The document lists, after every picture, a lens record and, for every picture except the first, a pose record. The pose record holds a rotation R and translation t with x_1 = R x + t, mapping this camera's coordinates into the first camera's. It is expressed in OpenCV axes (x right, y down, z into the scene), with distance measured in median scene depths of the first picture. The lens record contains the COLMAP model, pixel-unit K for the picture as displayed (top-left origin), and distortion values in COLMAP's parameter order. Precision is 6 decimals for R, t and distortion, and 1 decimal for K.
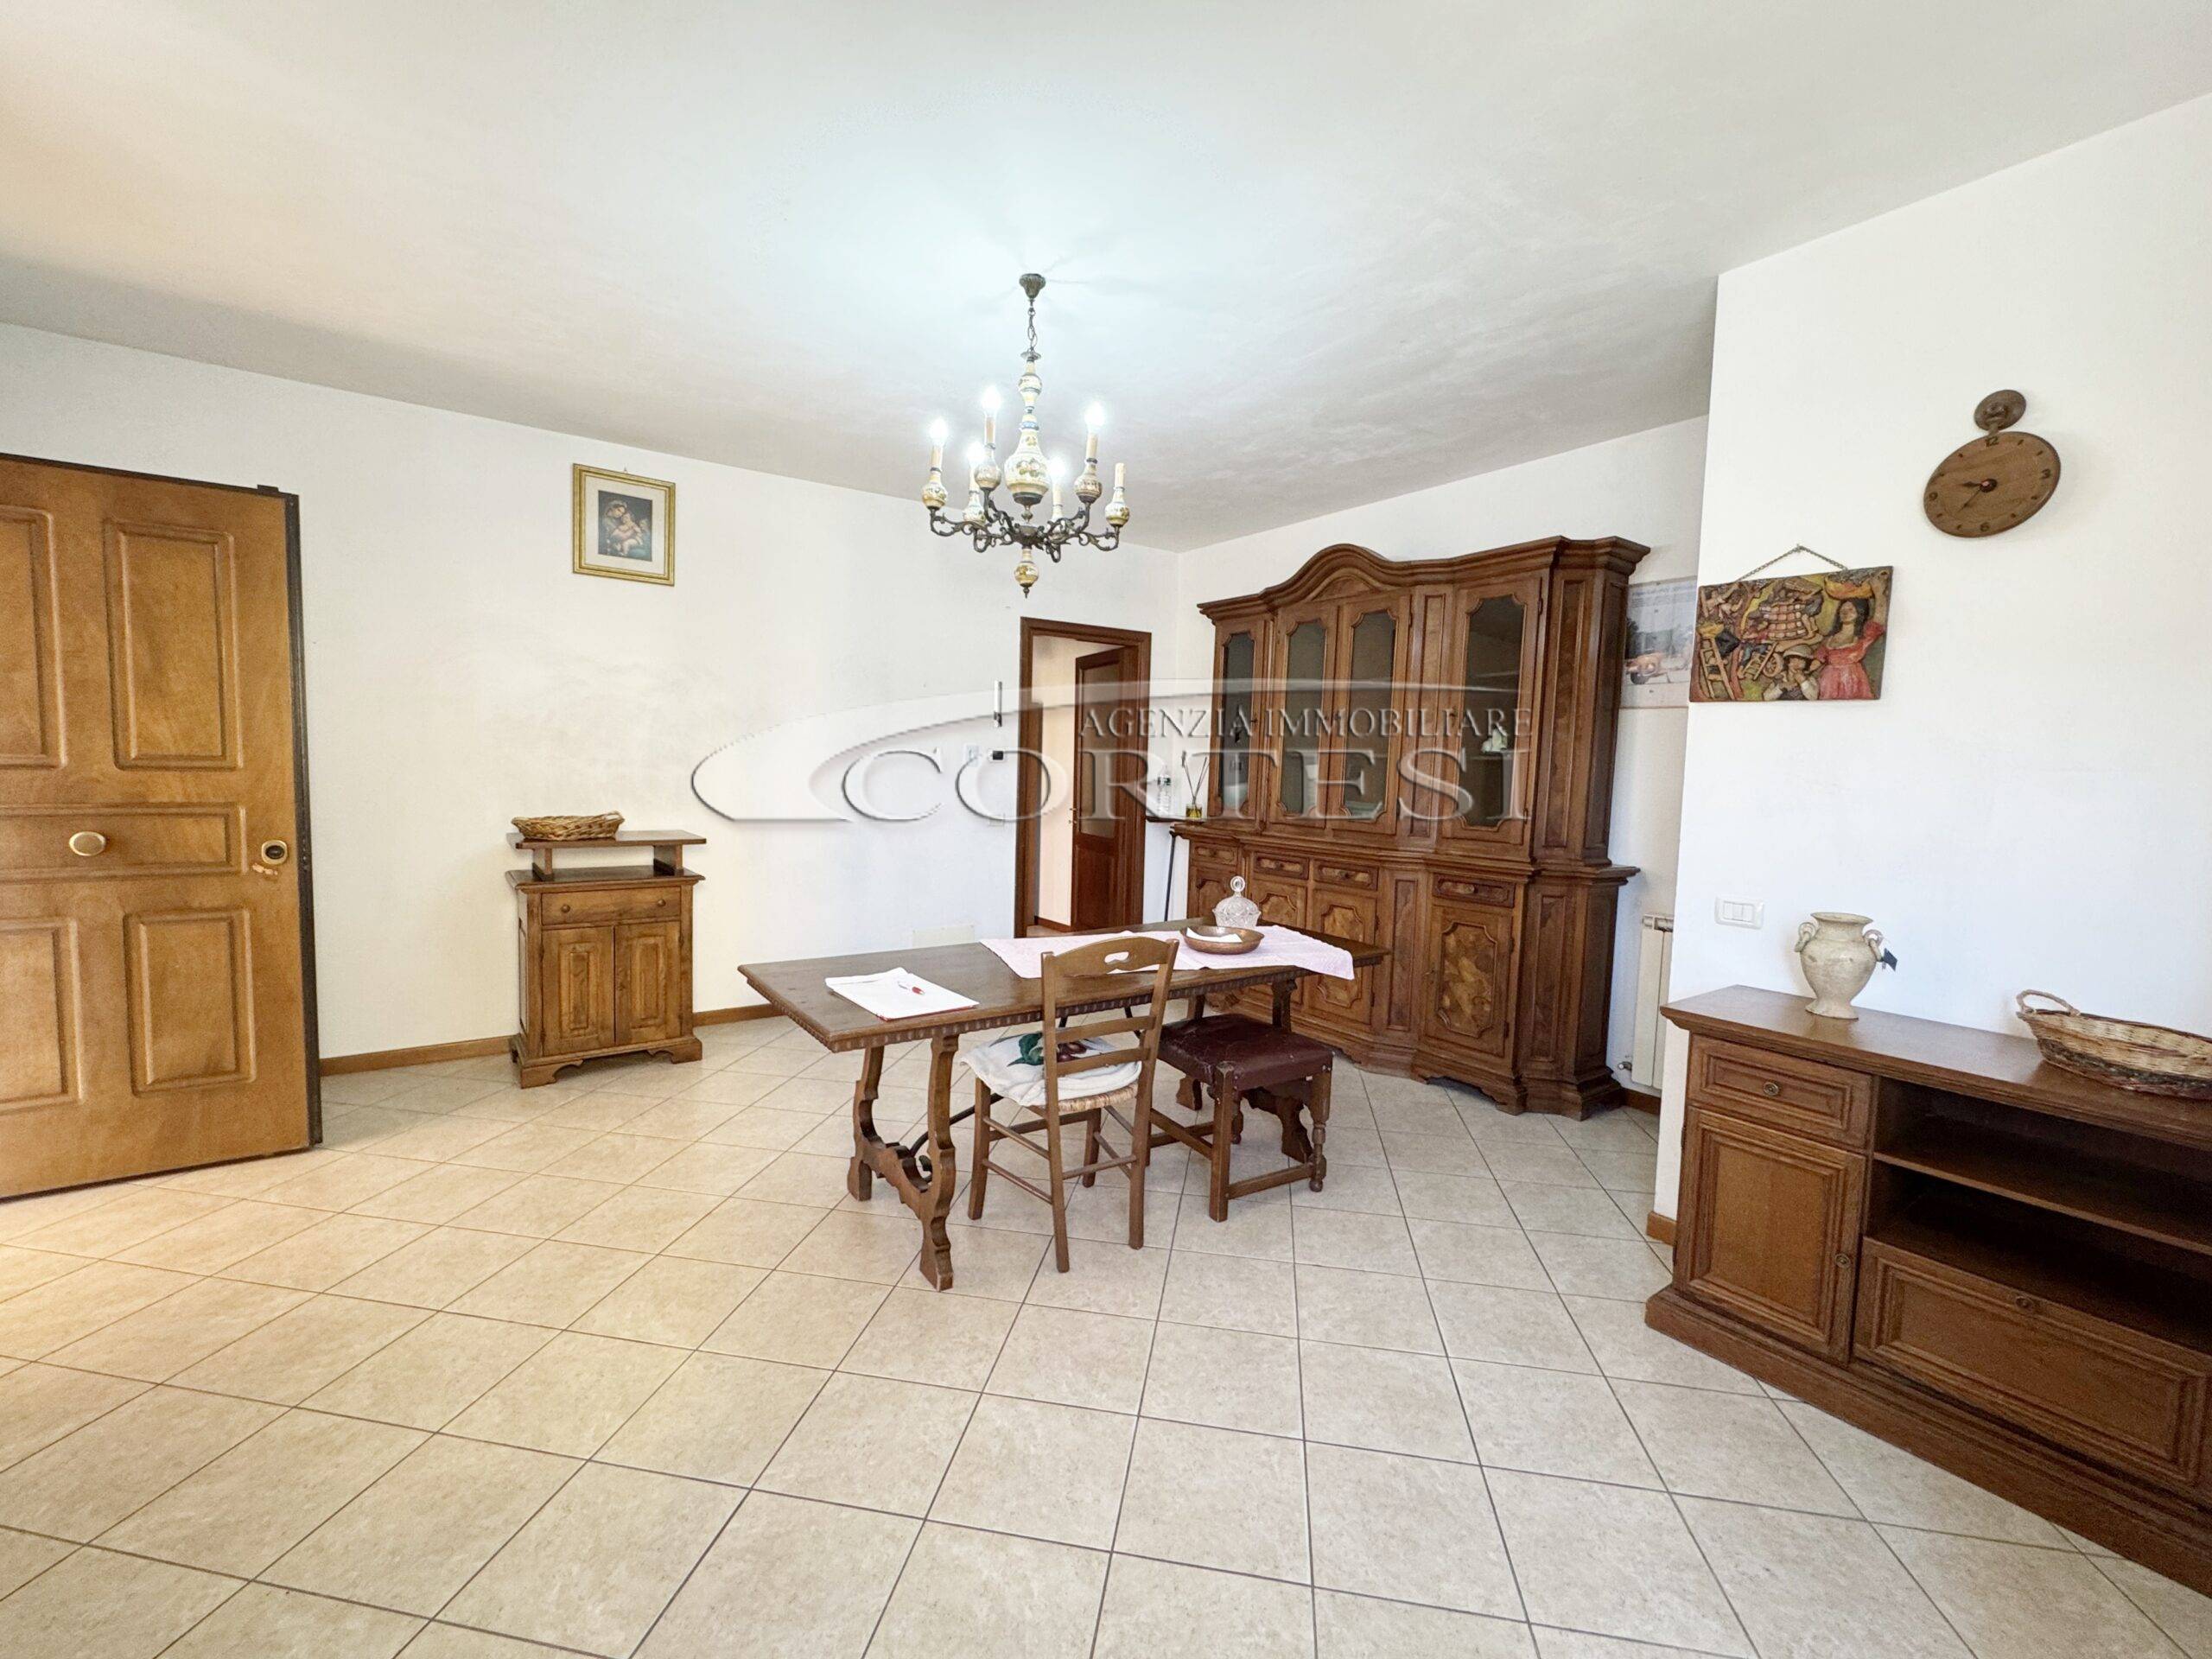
lens RADIAL K [[903.0, 0, 1096.3], [0, 903.0, 826.2], [0, 0, 1]] dist [-0.006039, 0.000807]
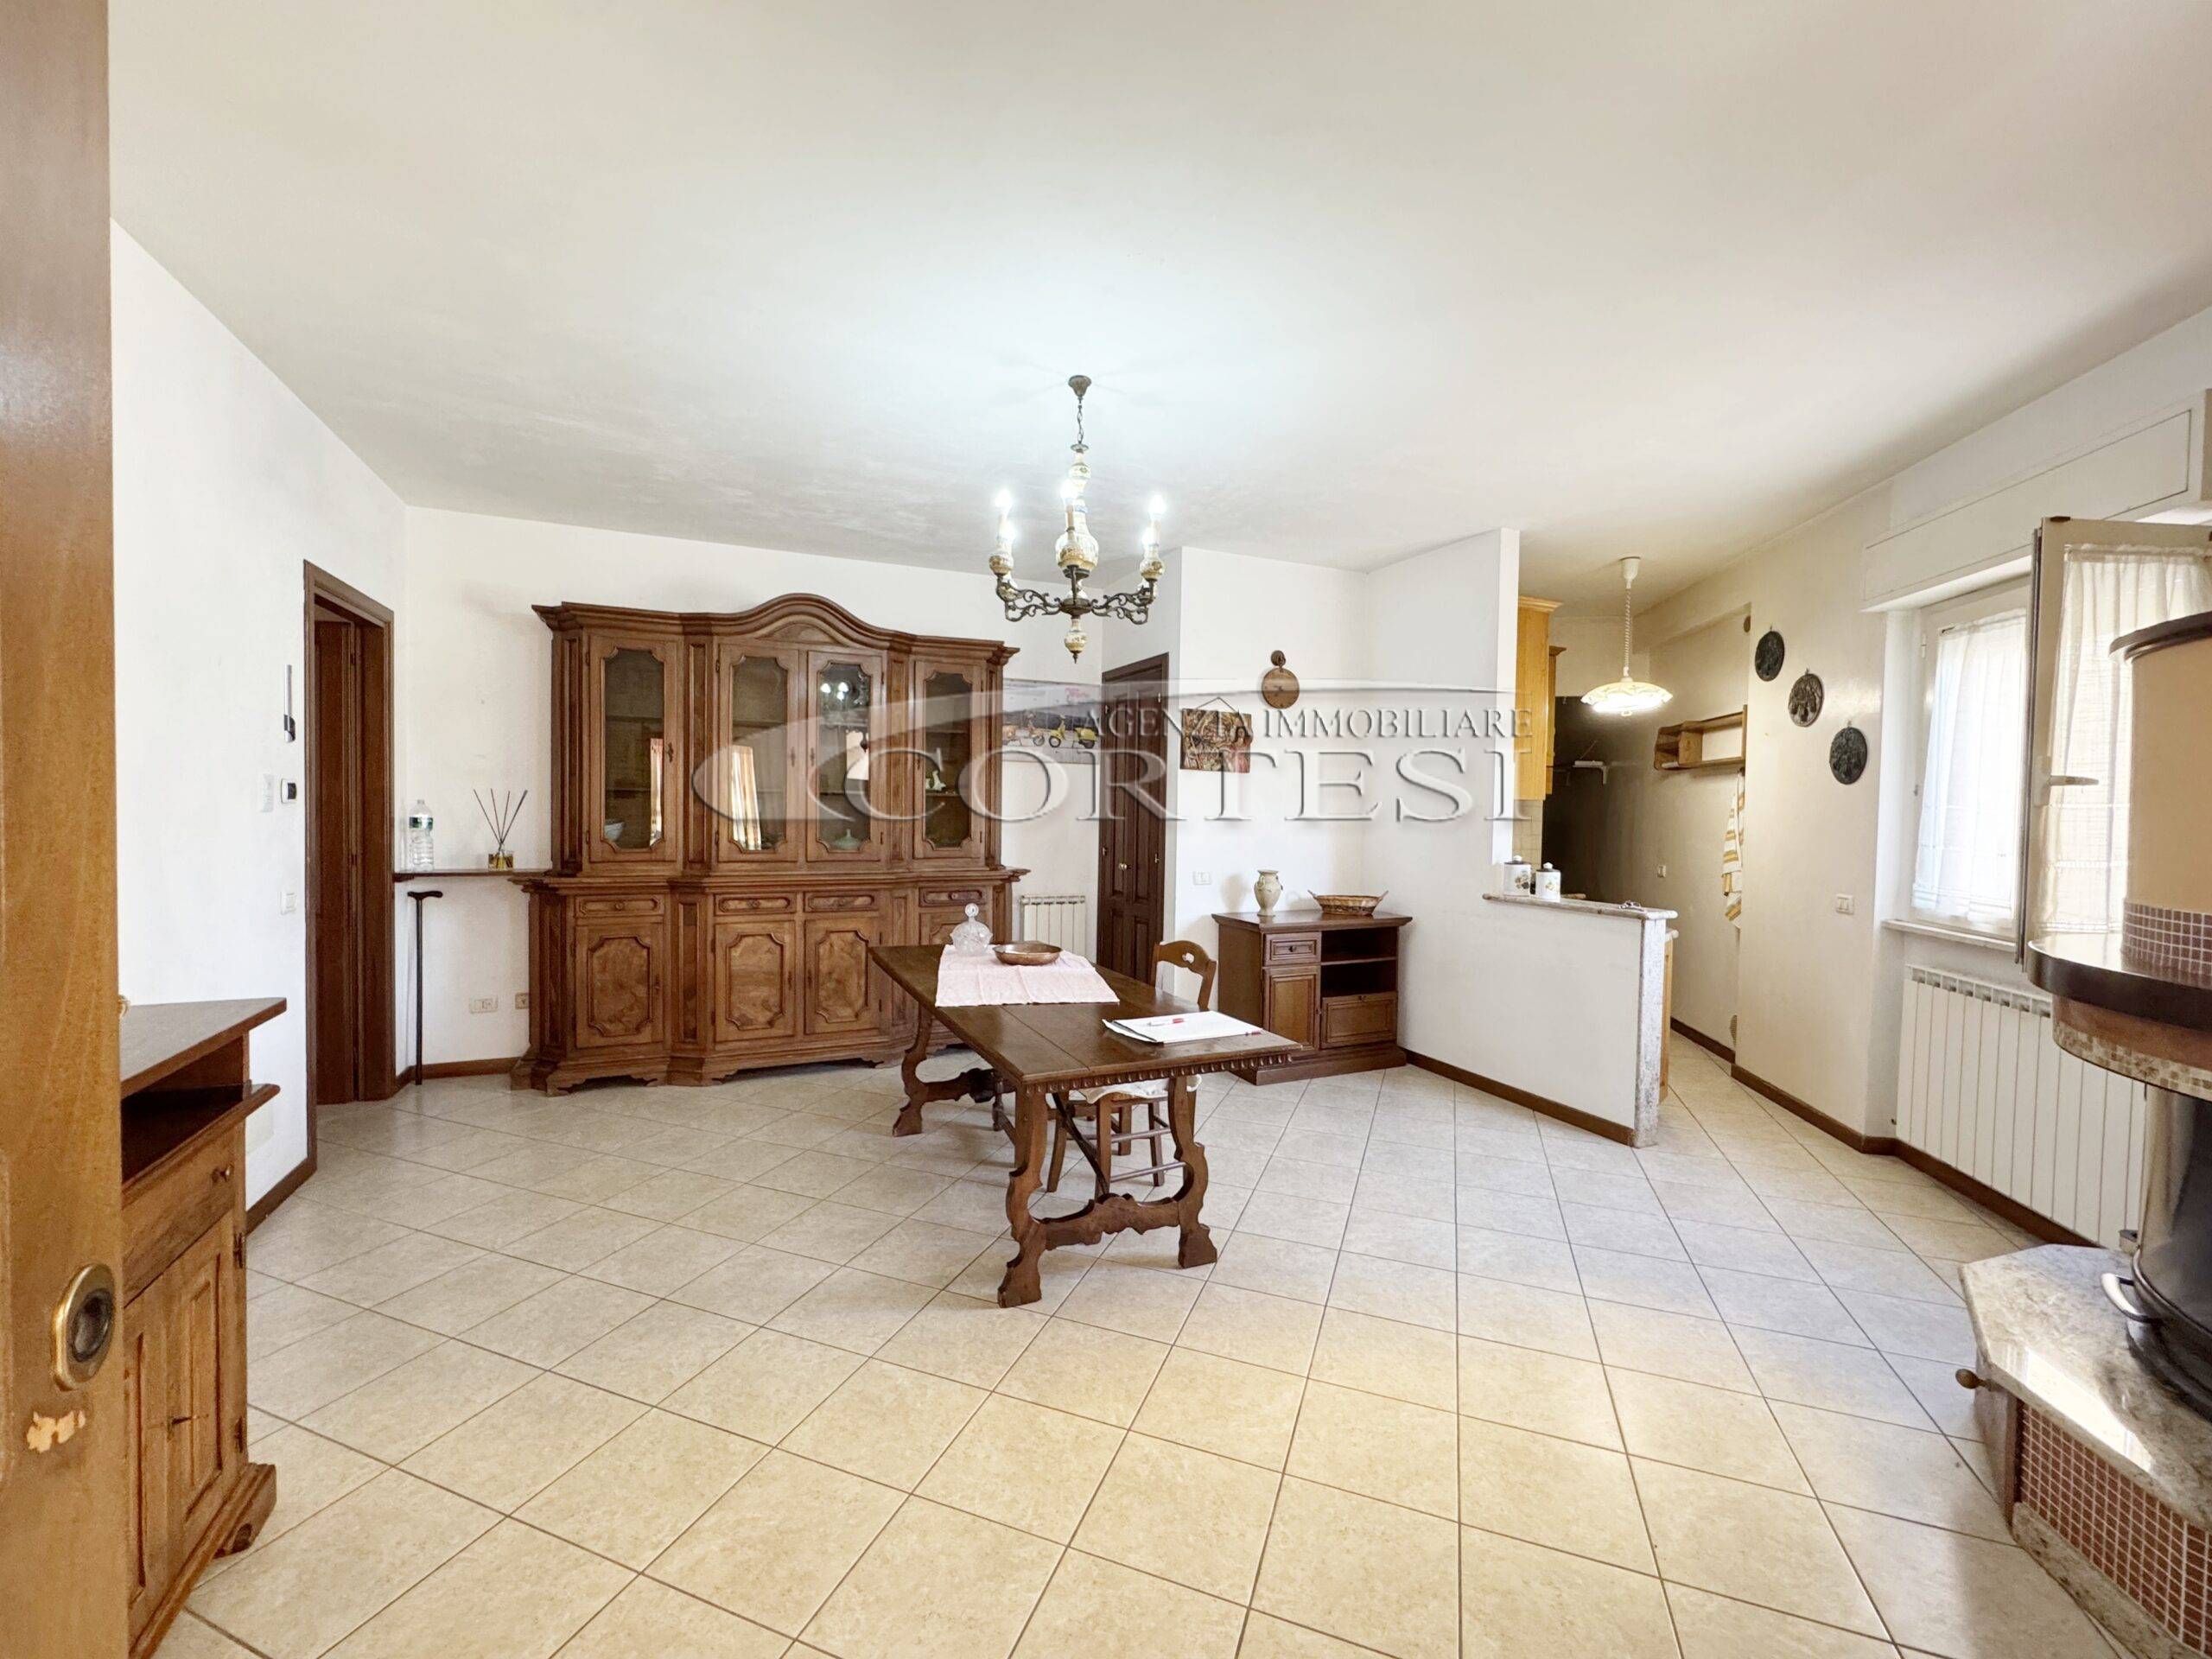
lens RADIAL K [[903.0, 0, 1096.3], [0, 903.0, 826.2], [0, 0, 1]] dist [-0.006039, 0.000807]
pose [[0.205394, -0.050915, 0.977354, -0.928714], [0.059484, 0.997449, 0.039461, -0.079398], [-0.976870, 0.050032, 0.207899, 0.600336]]
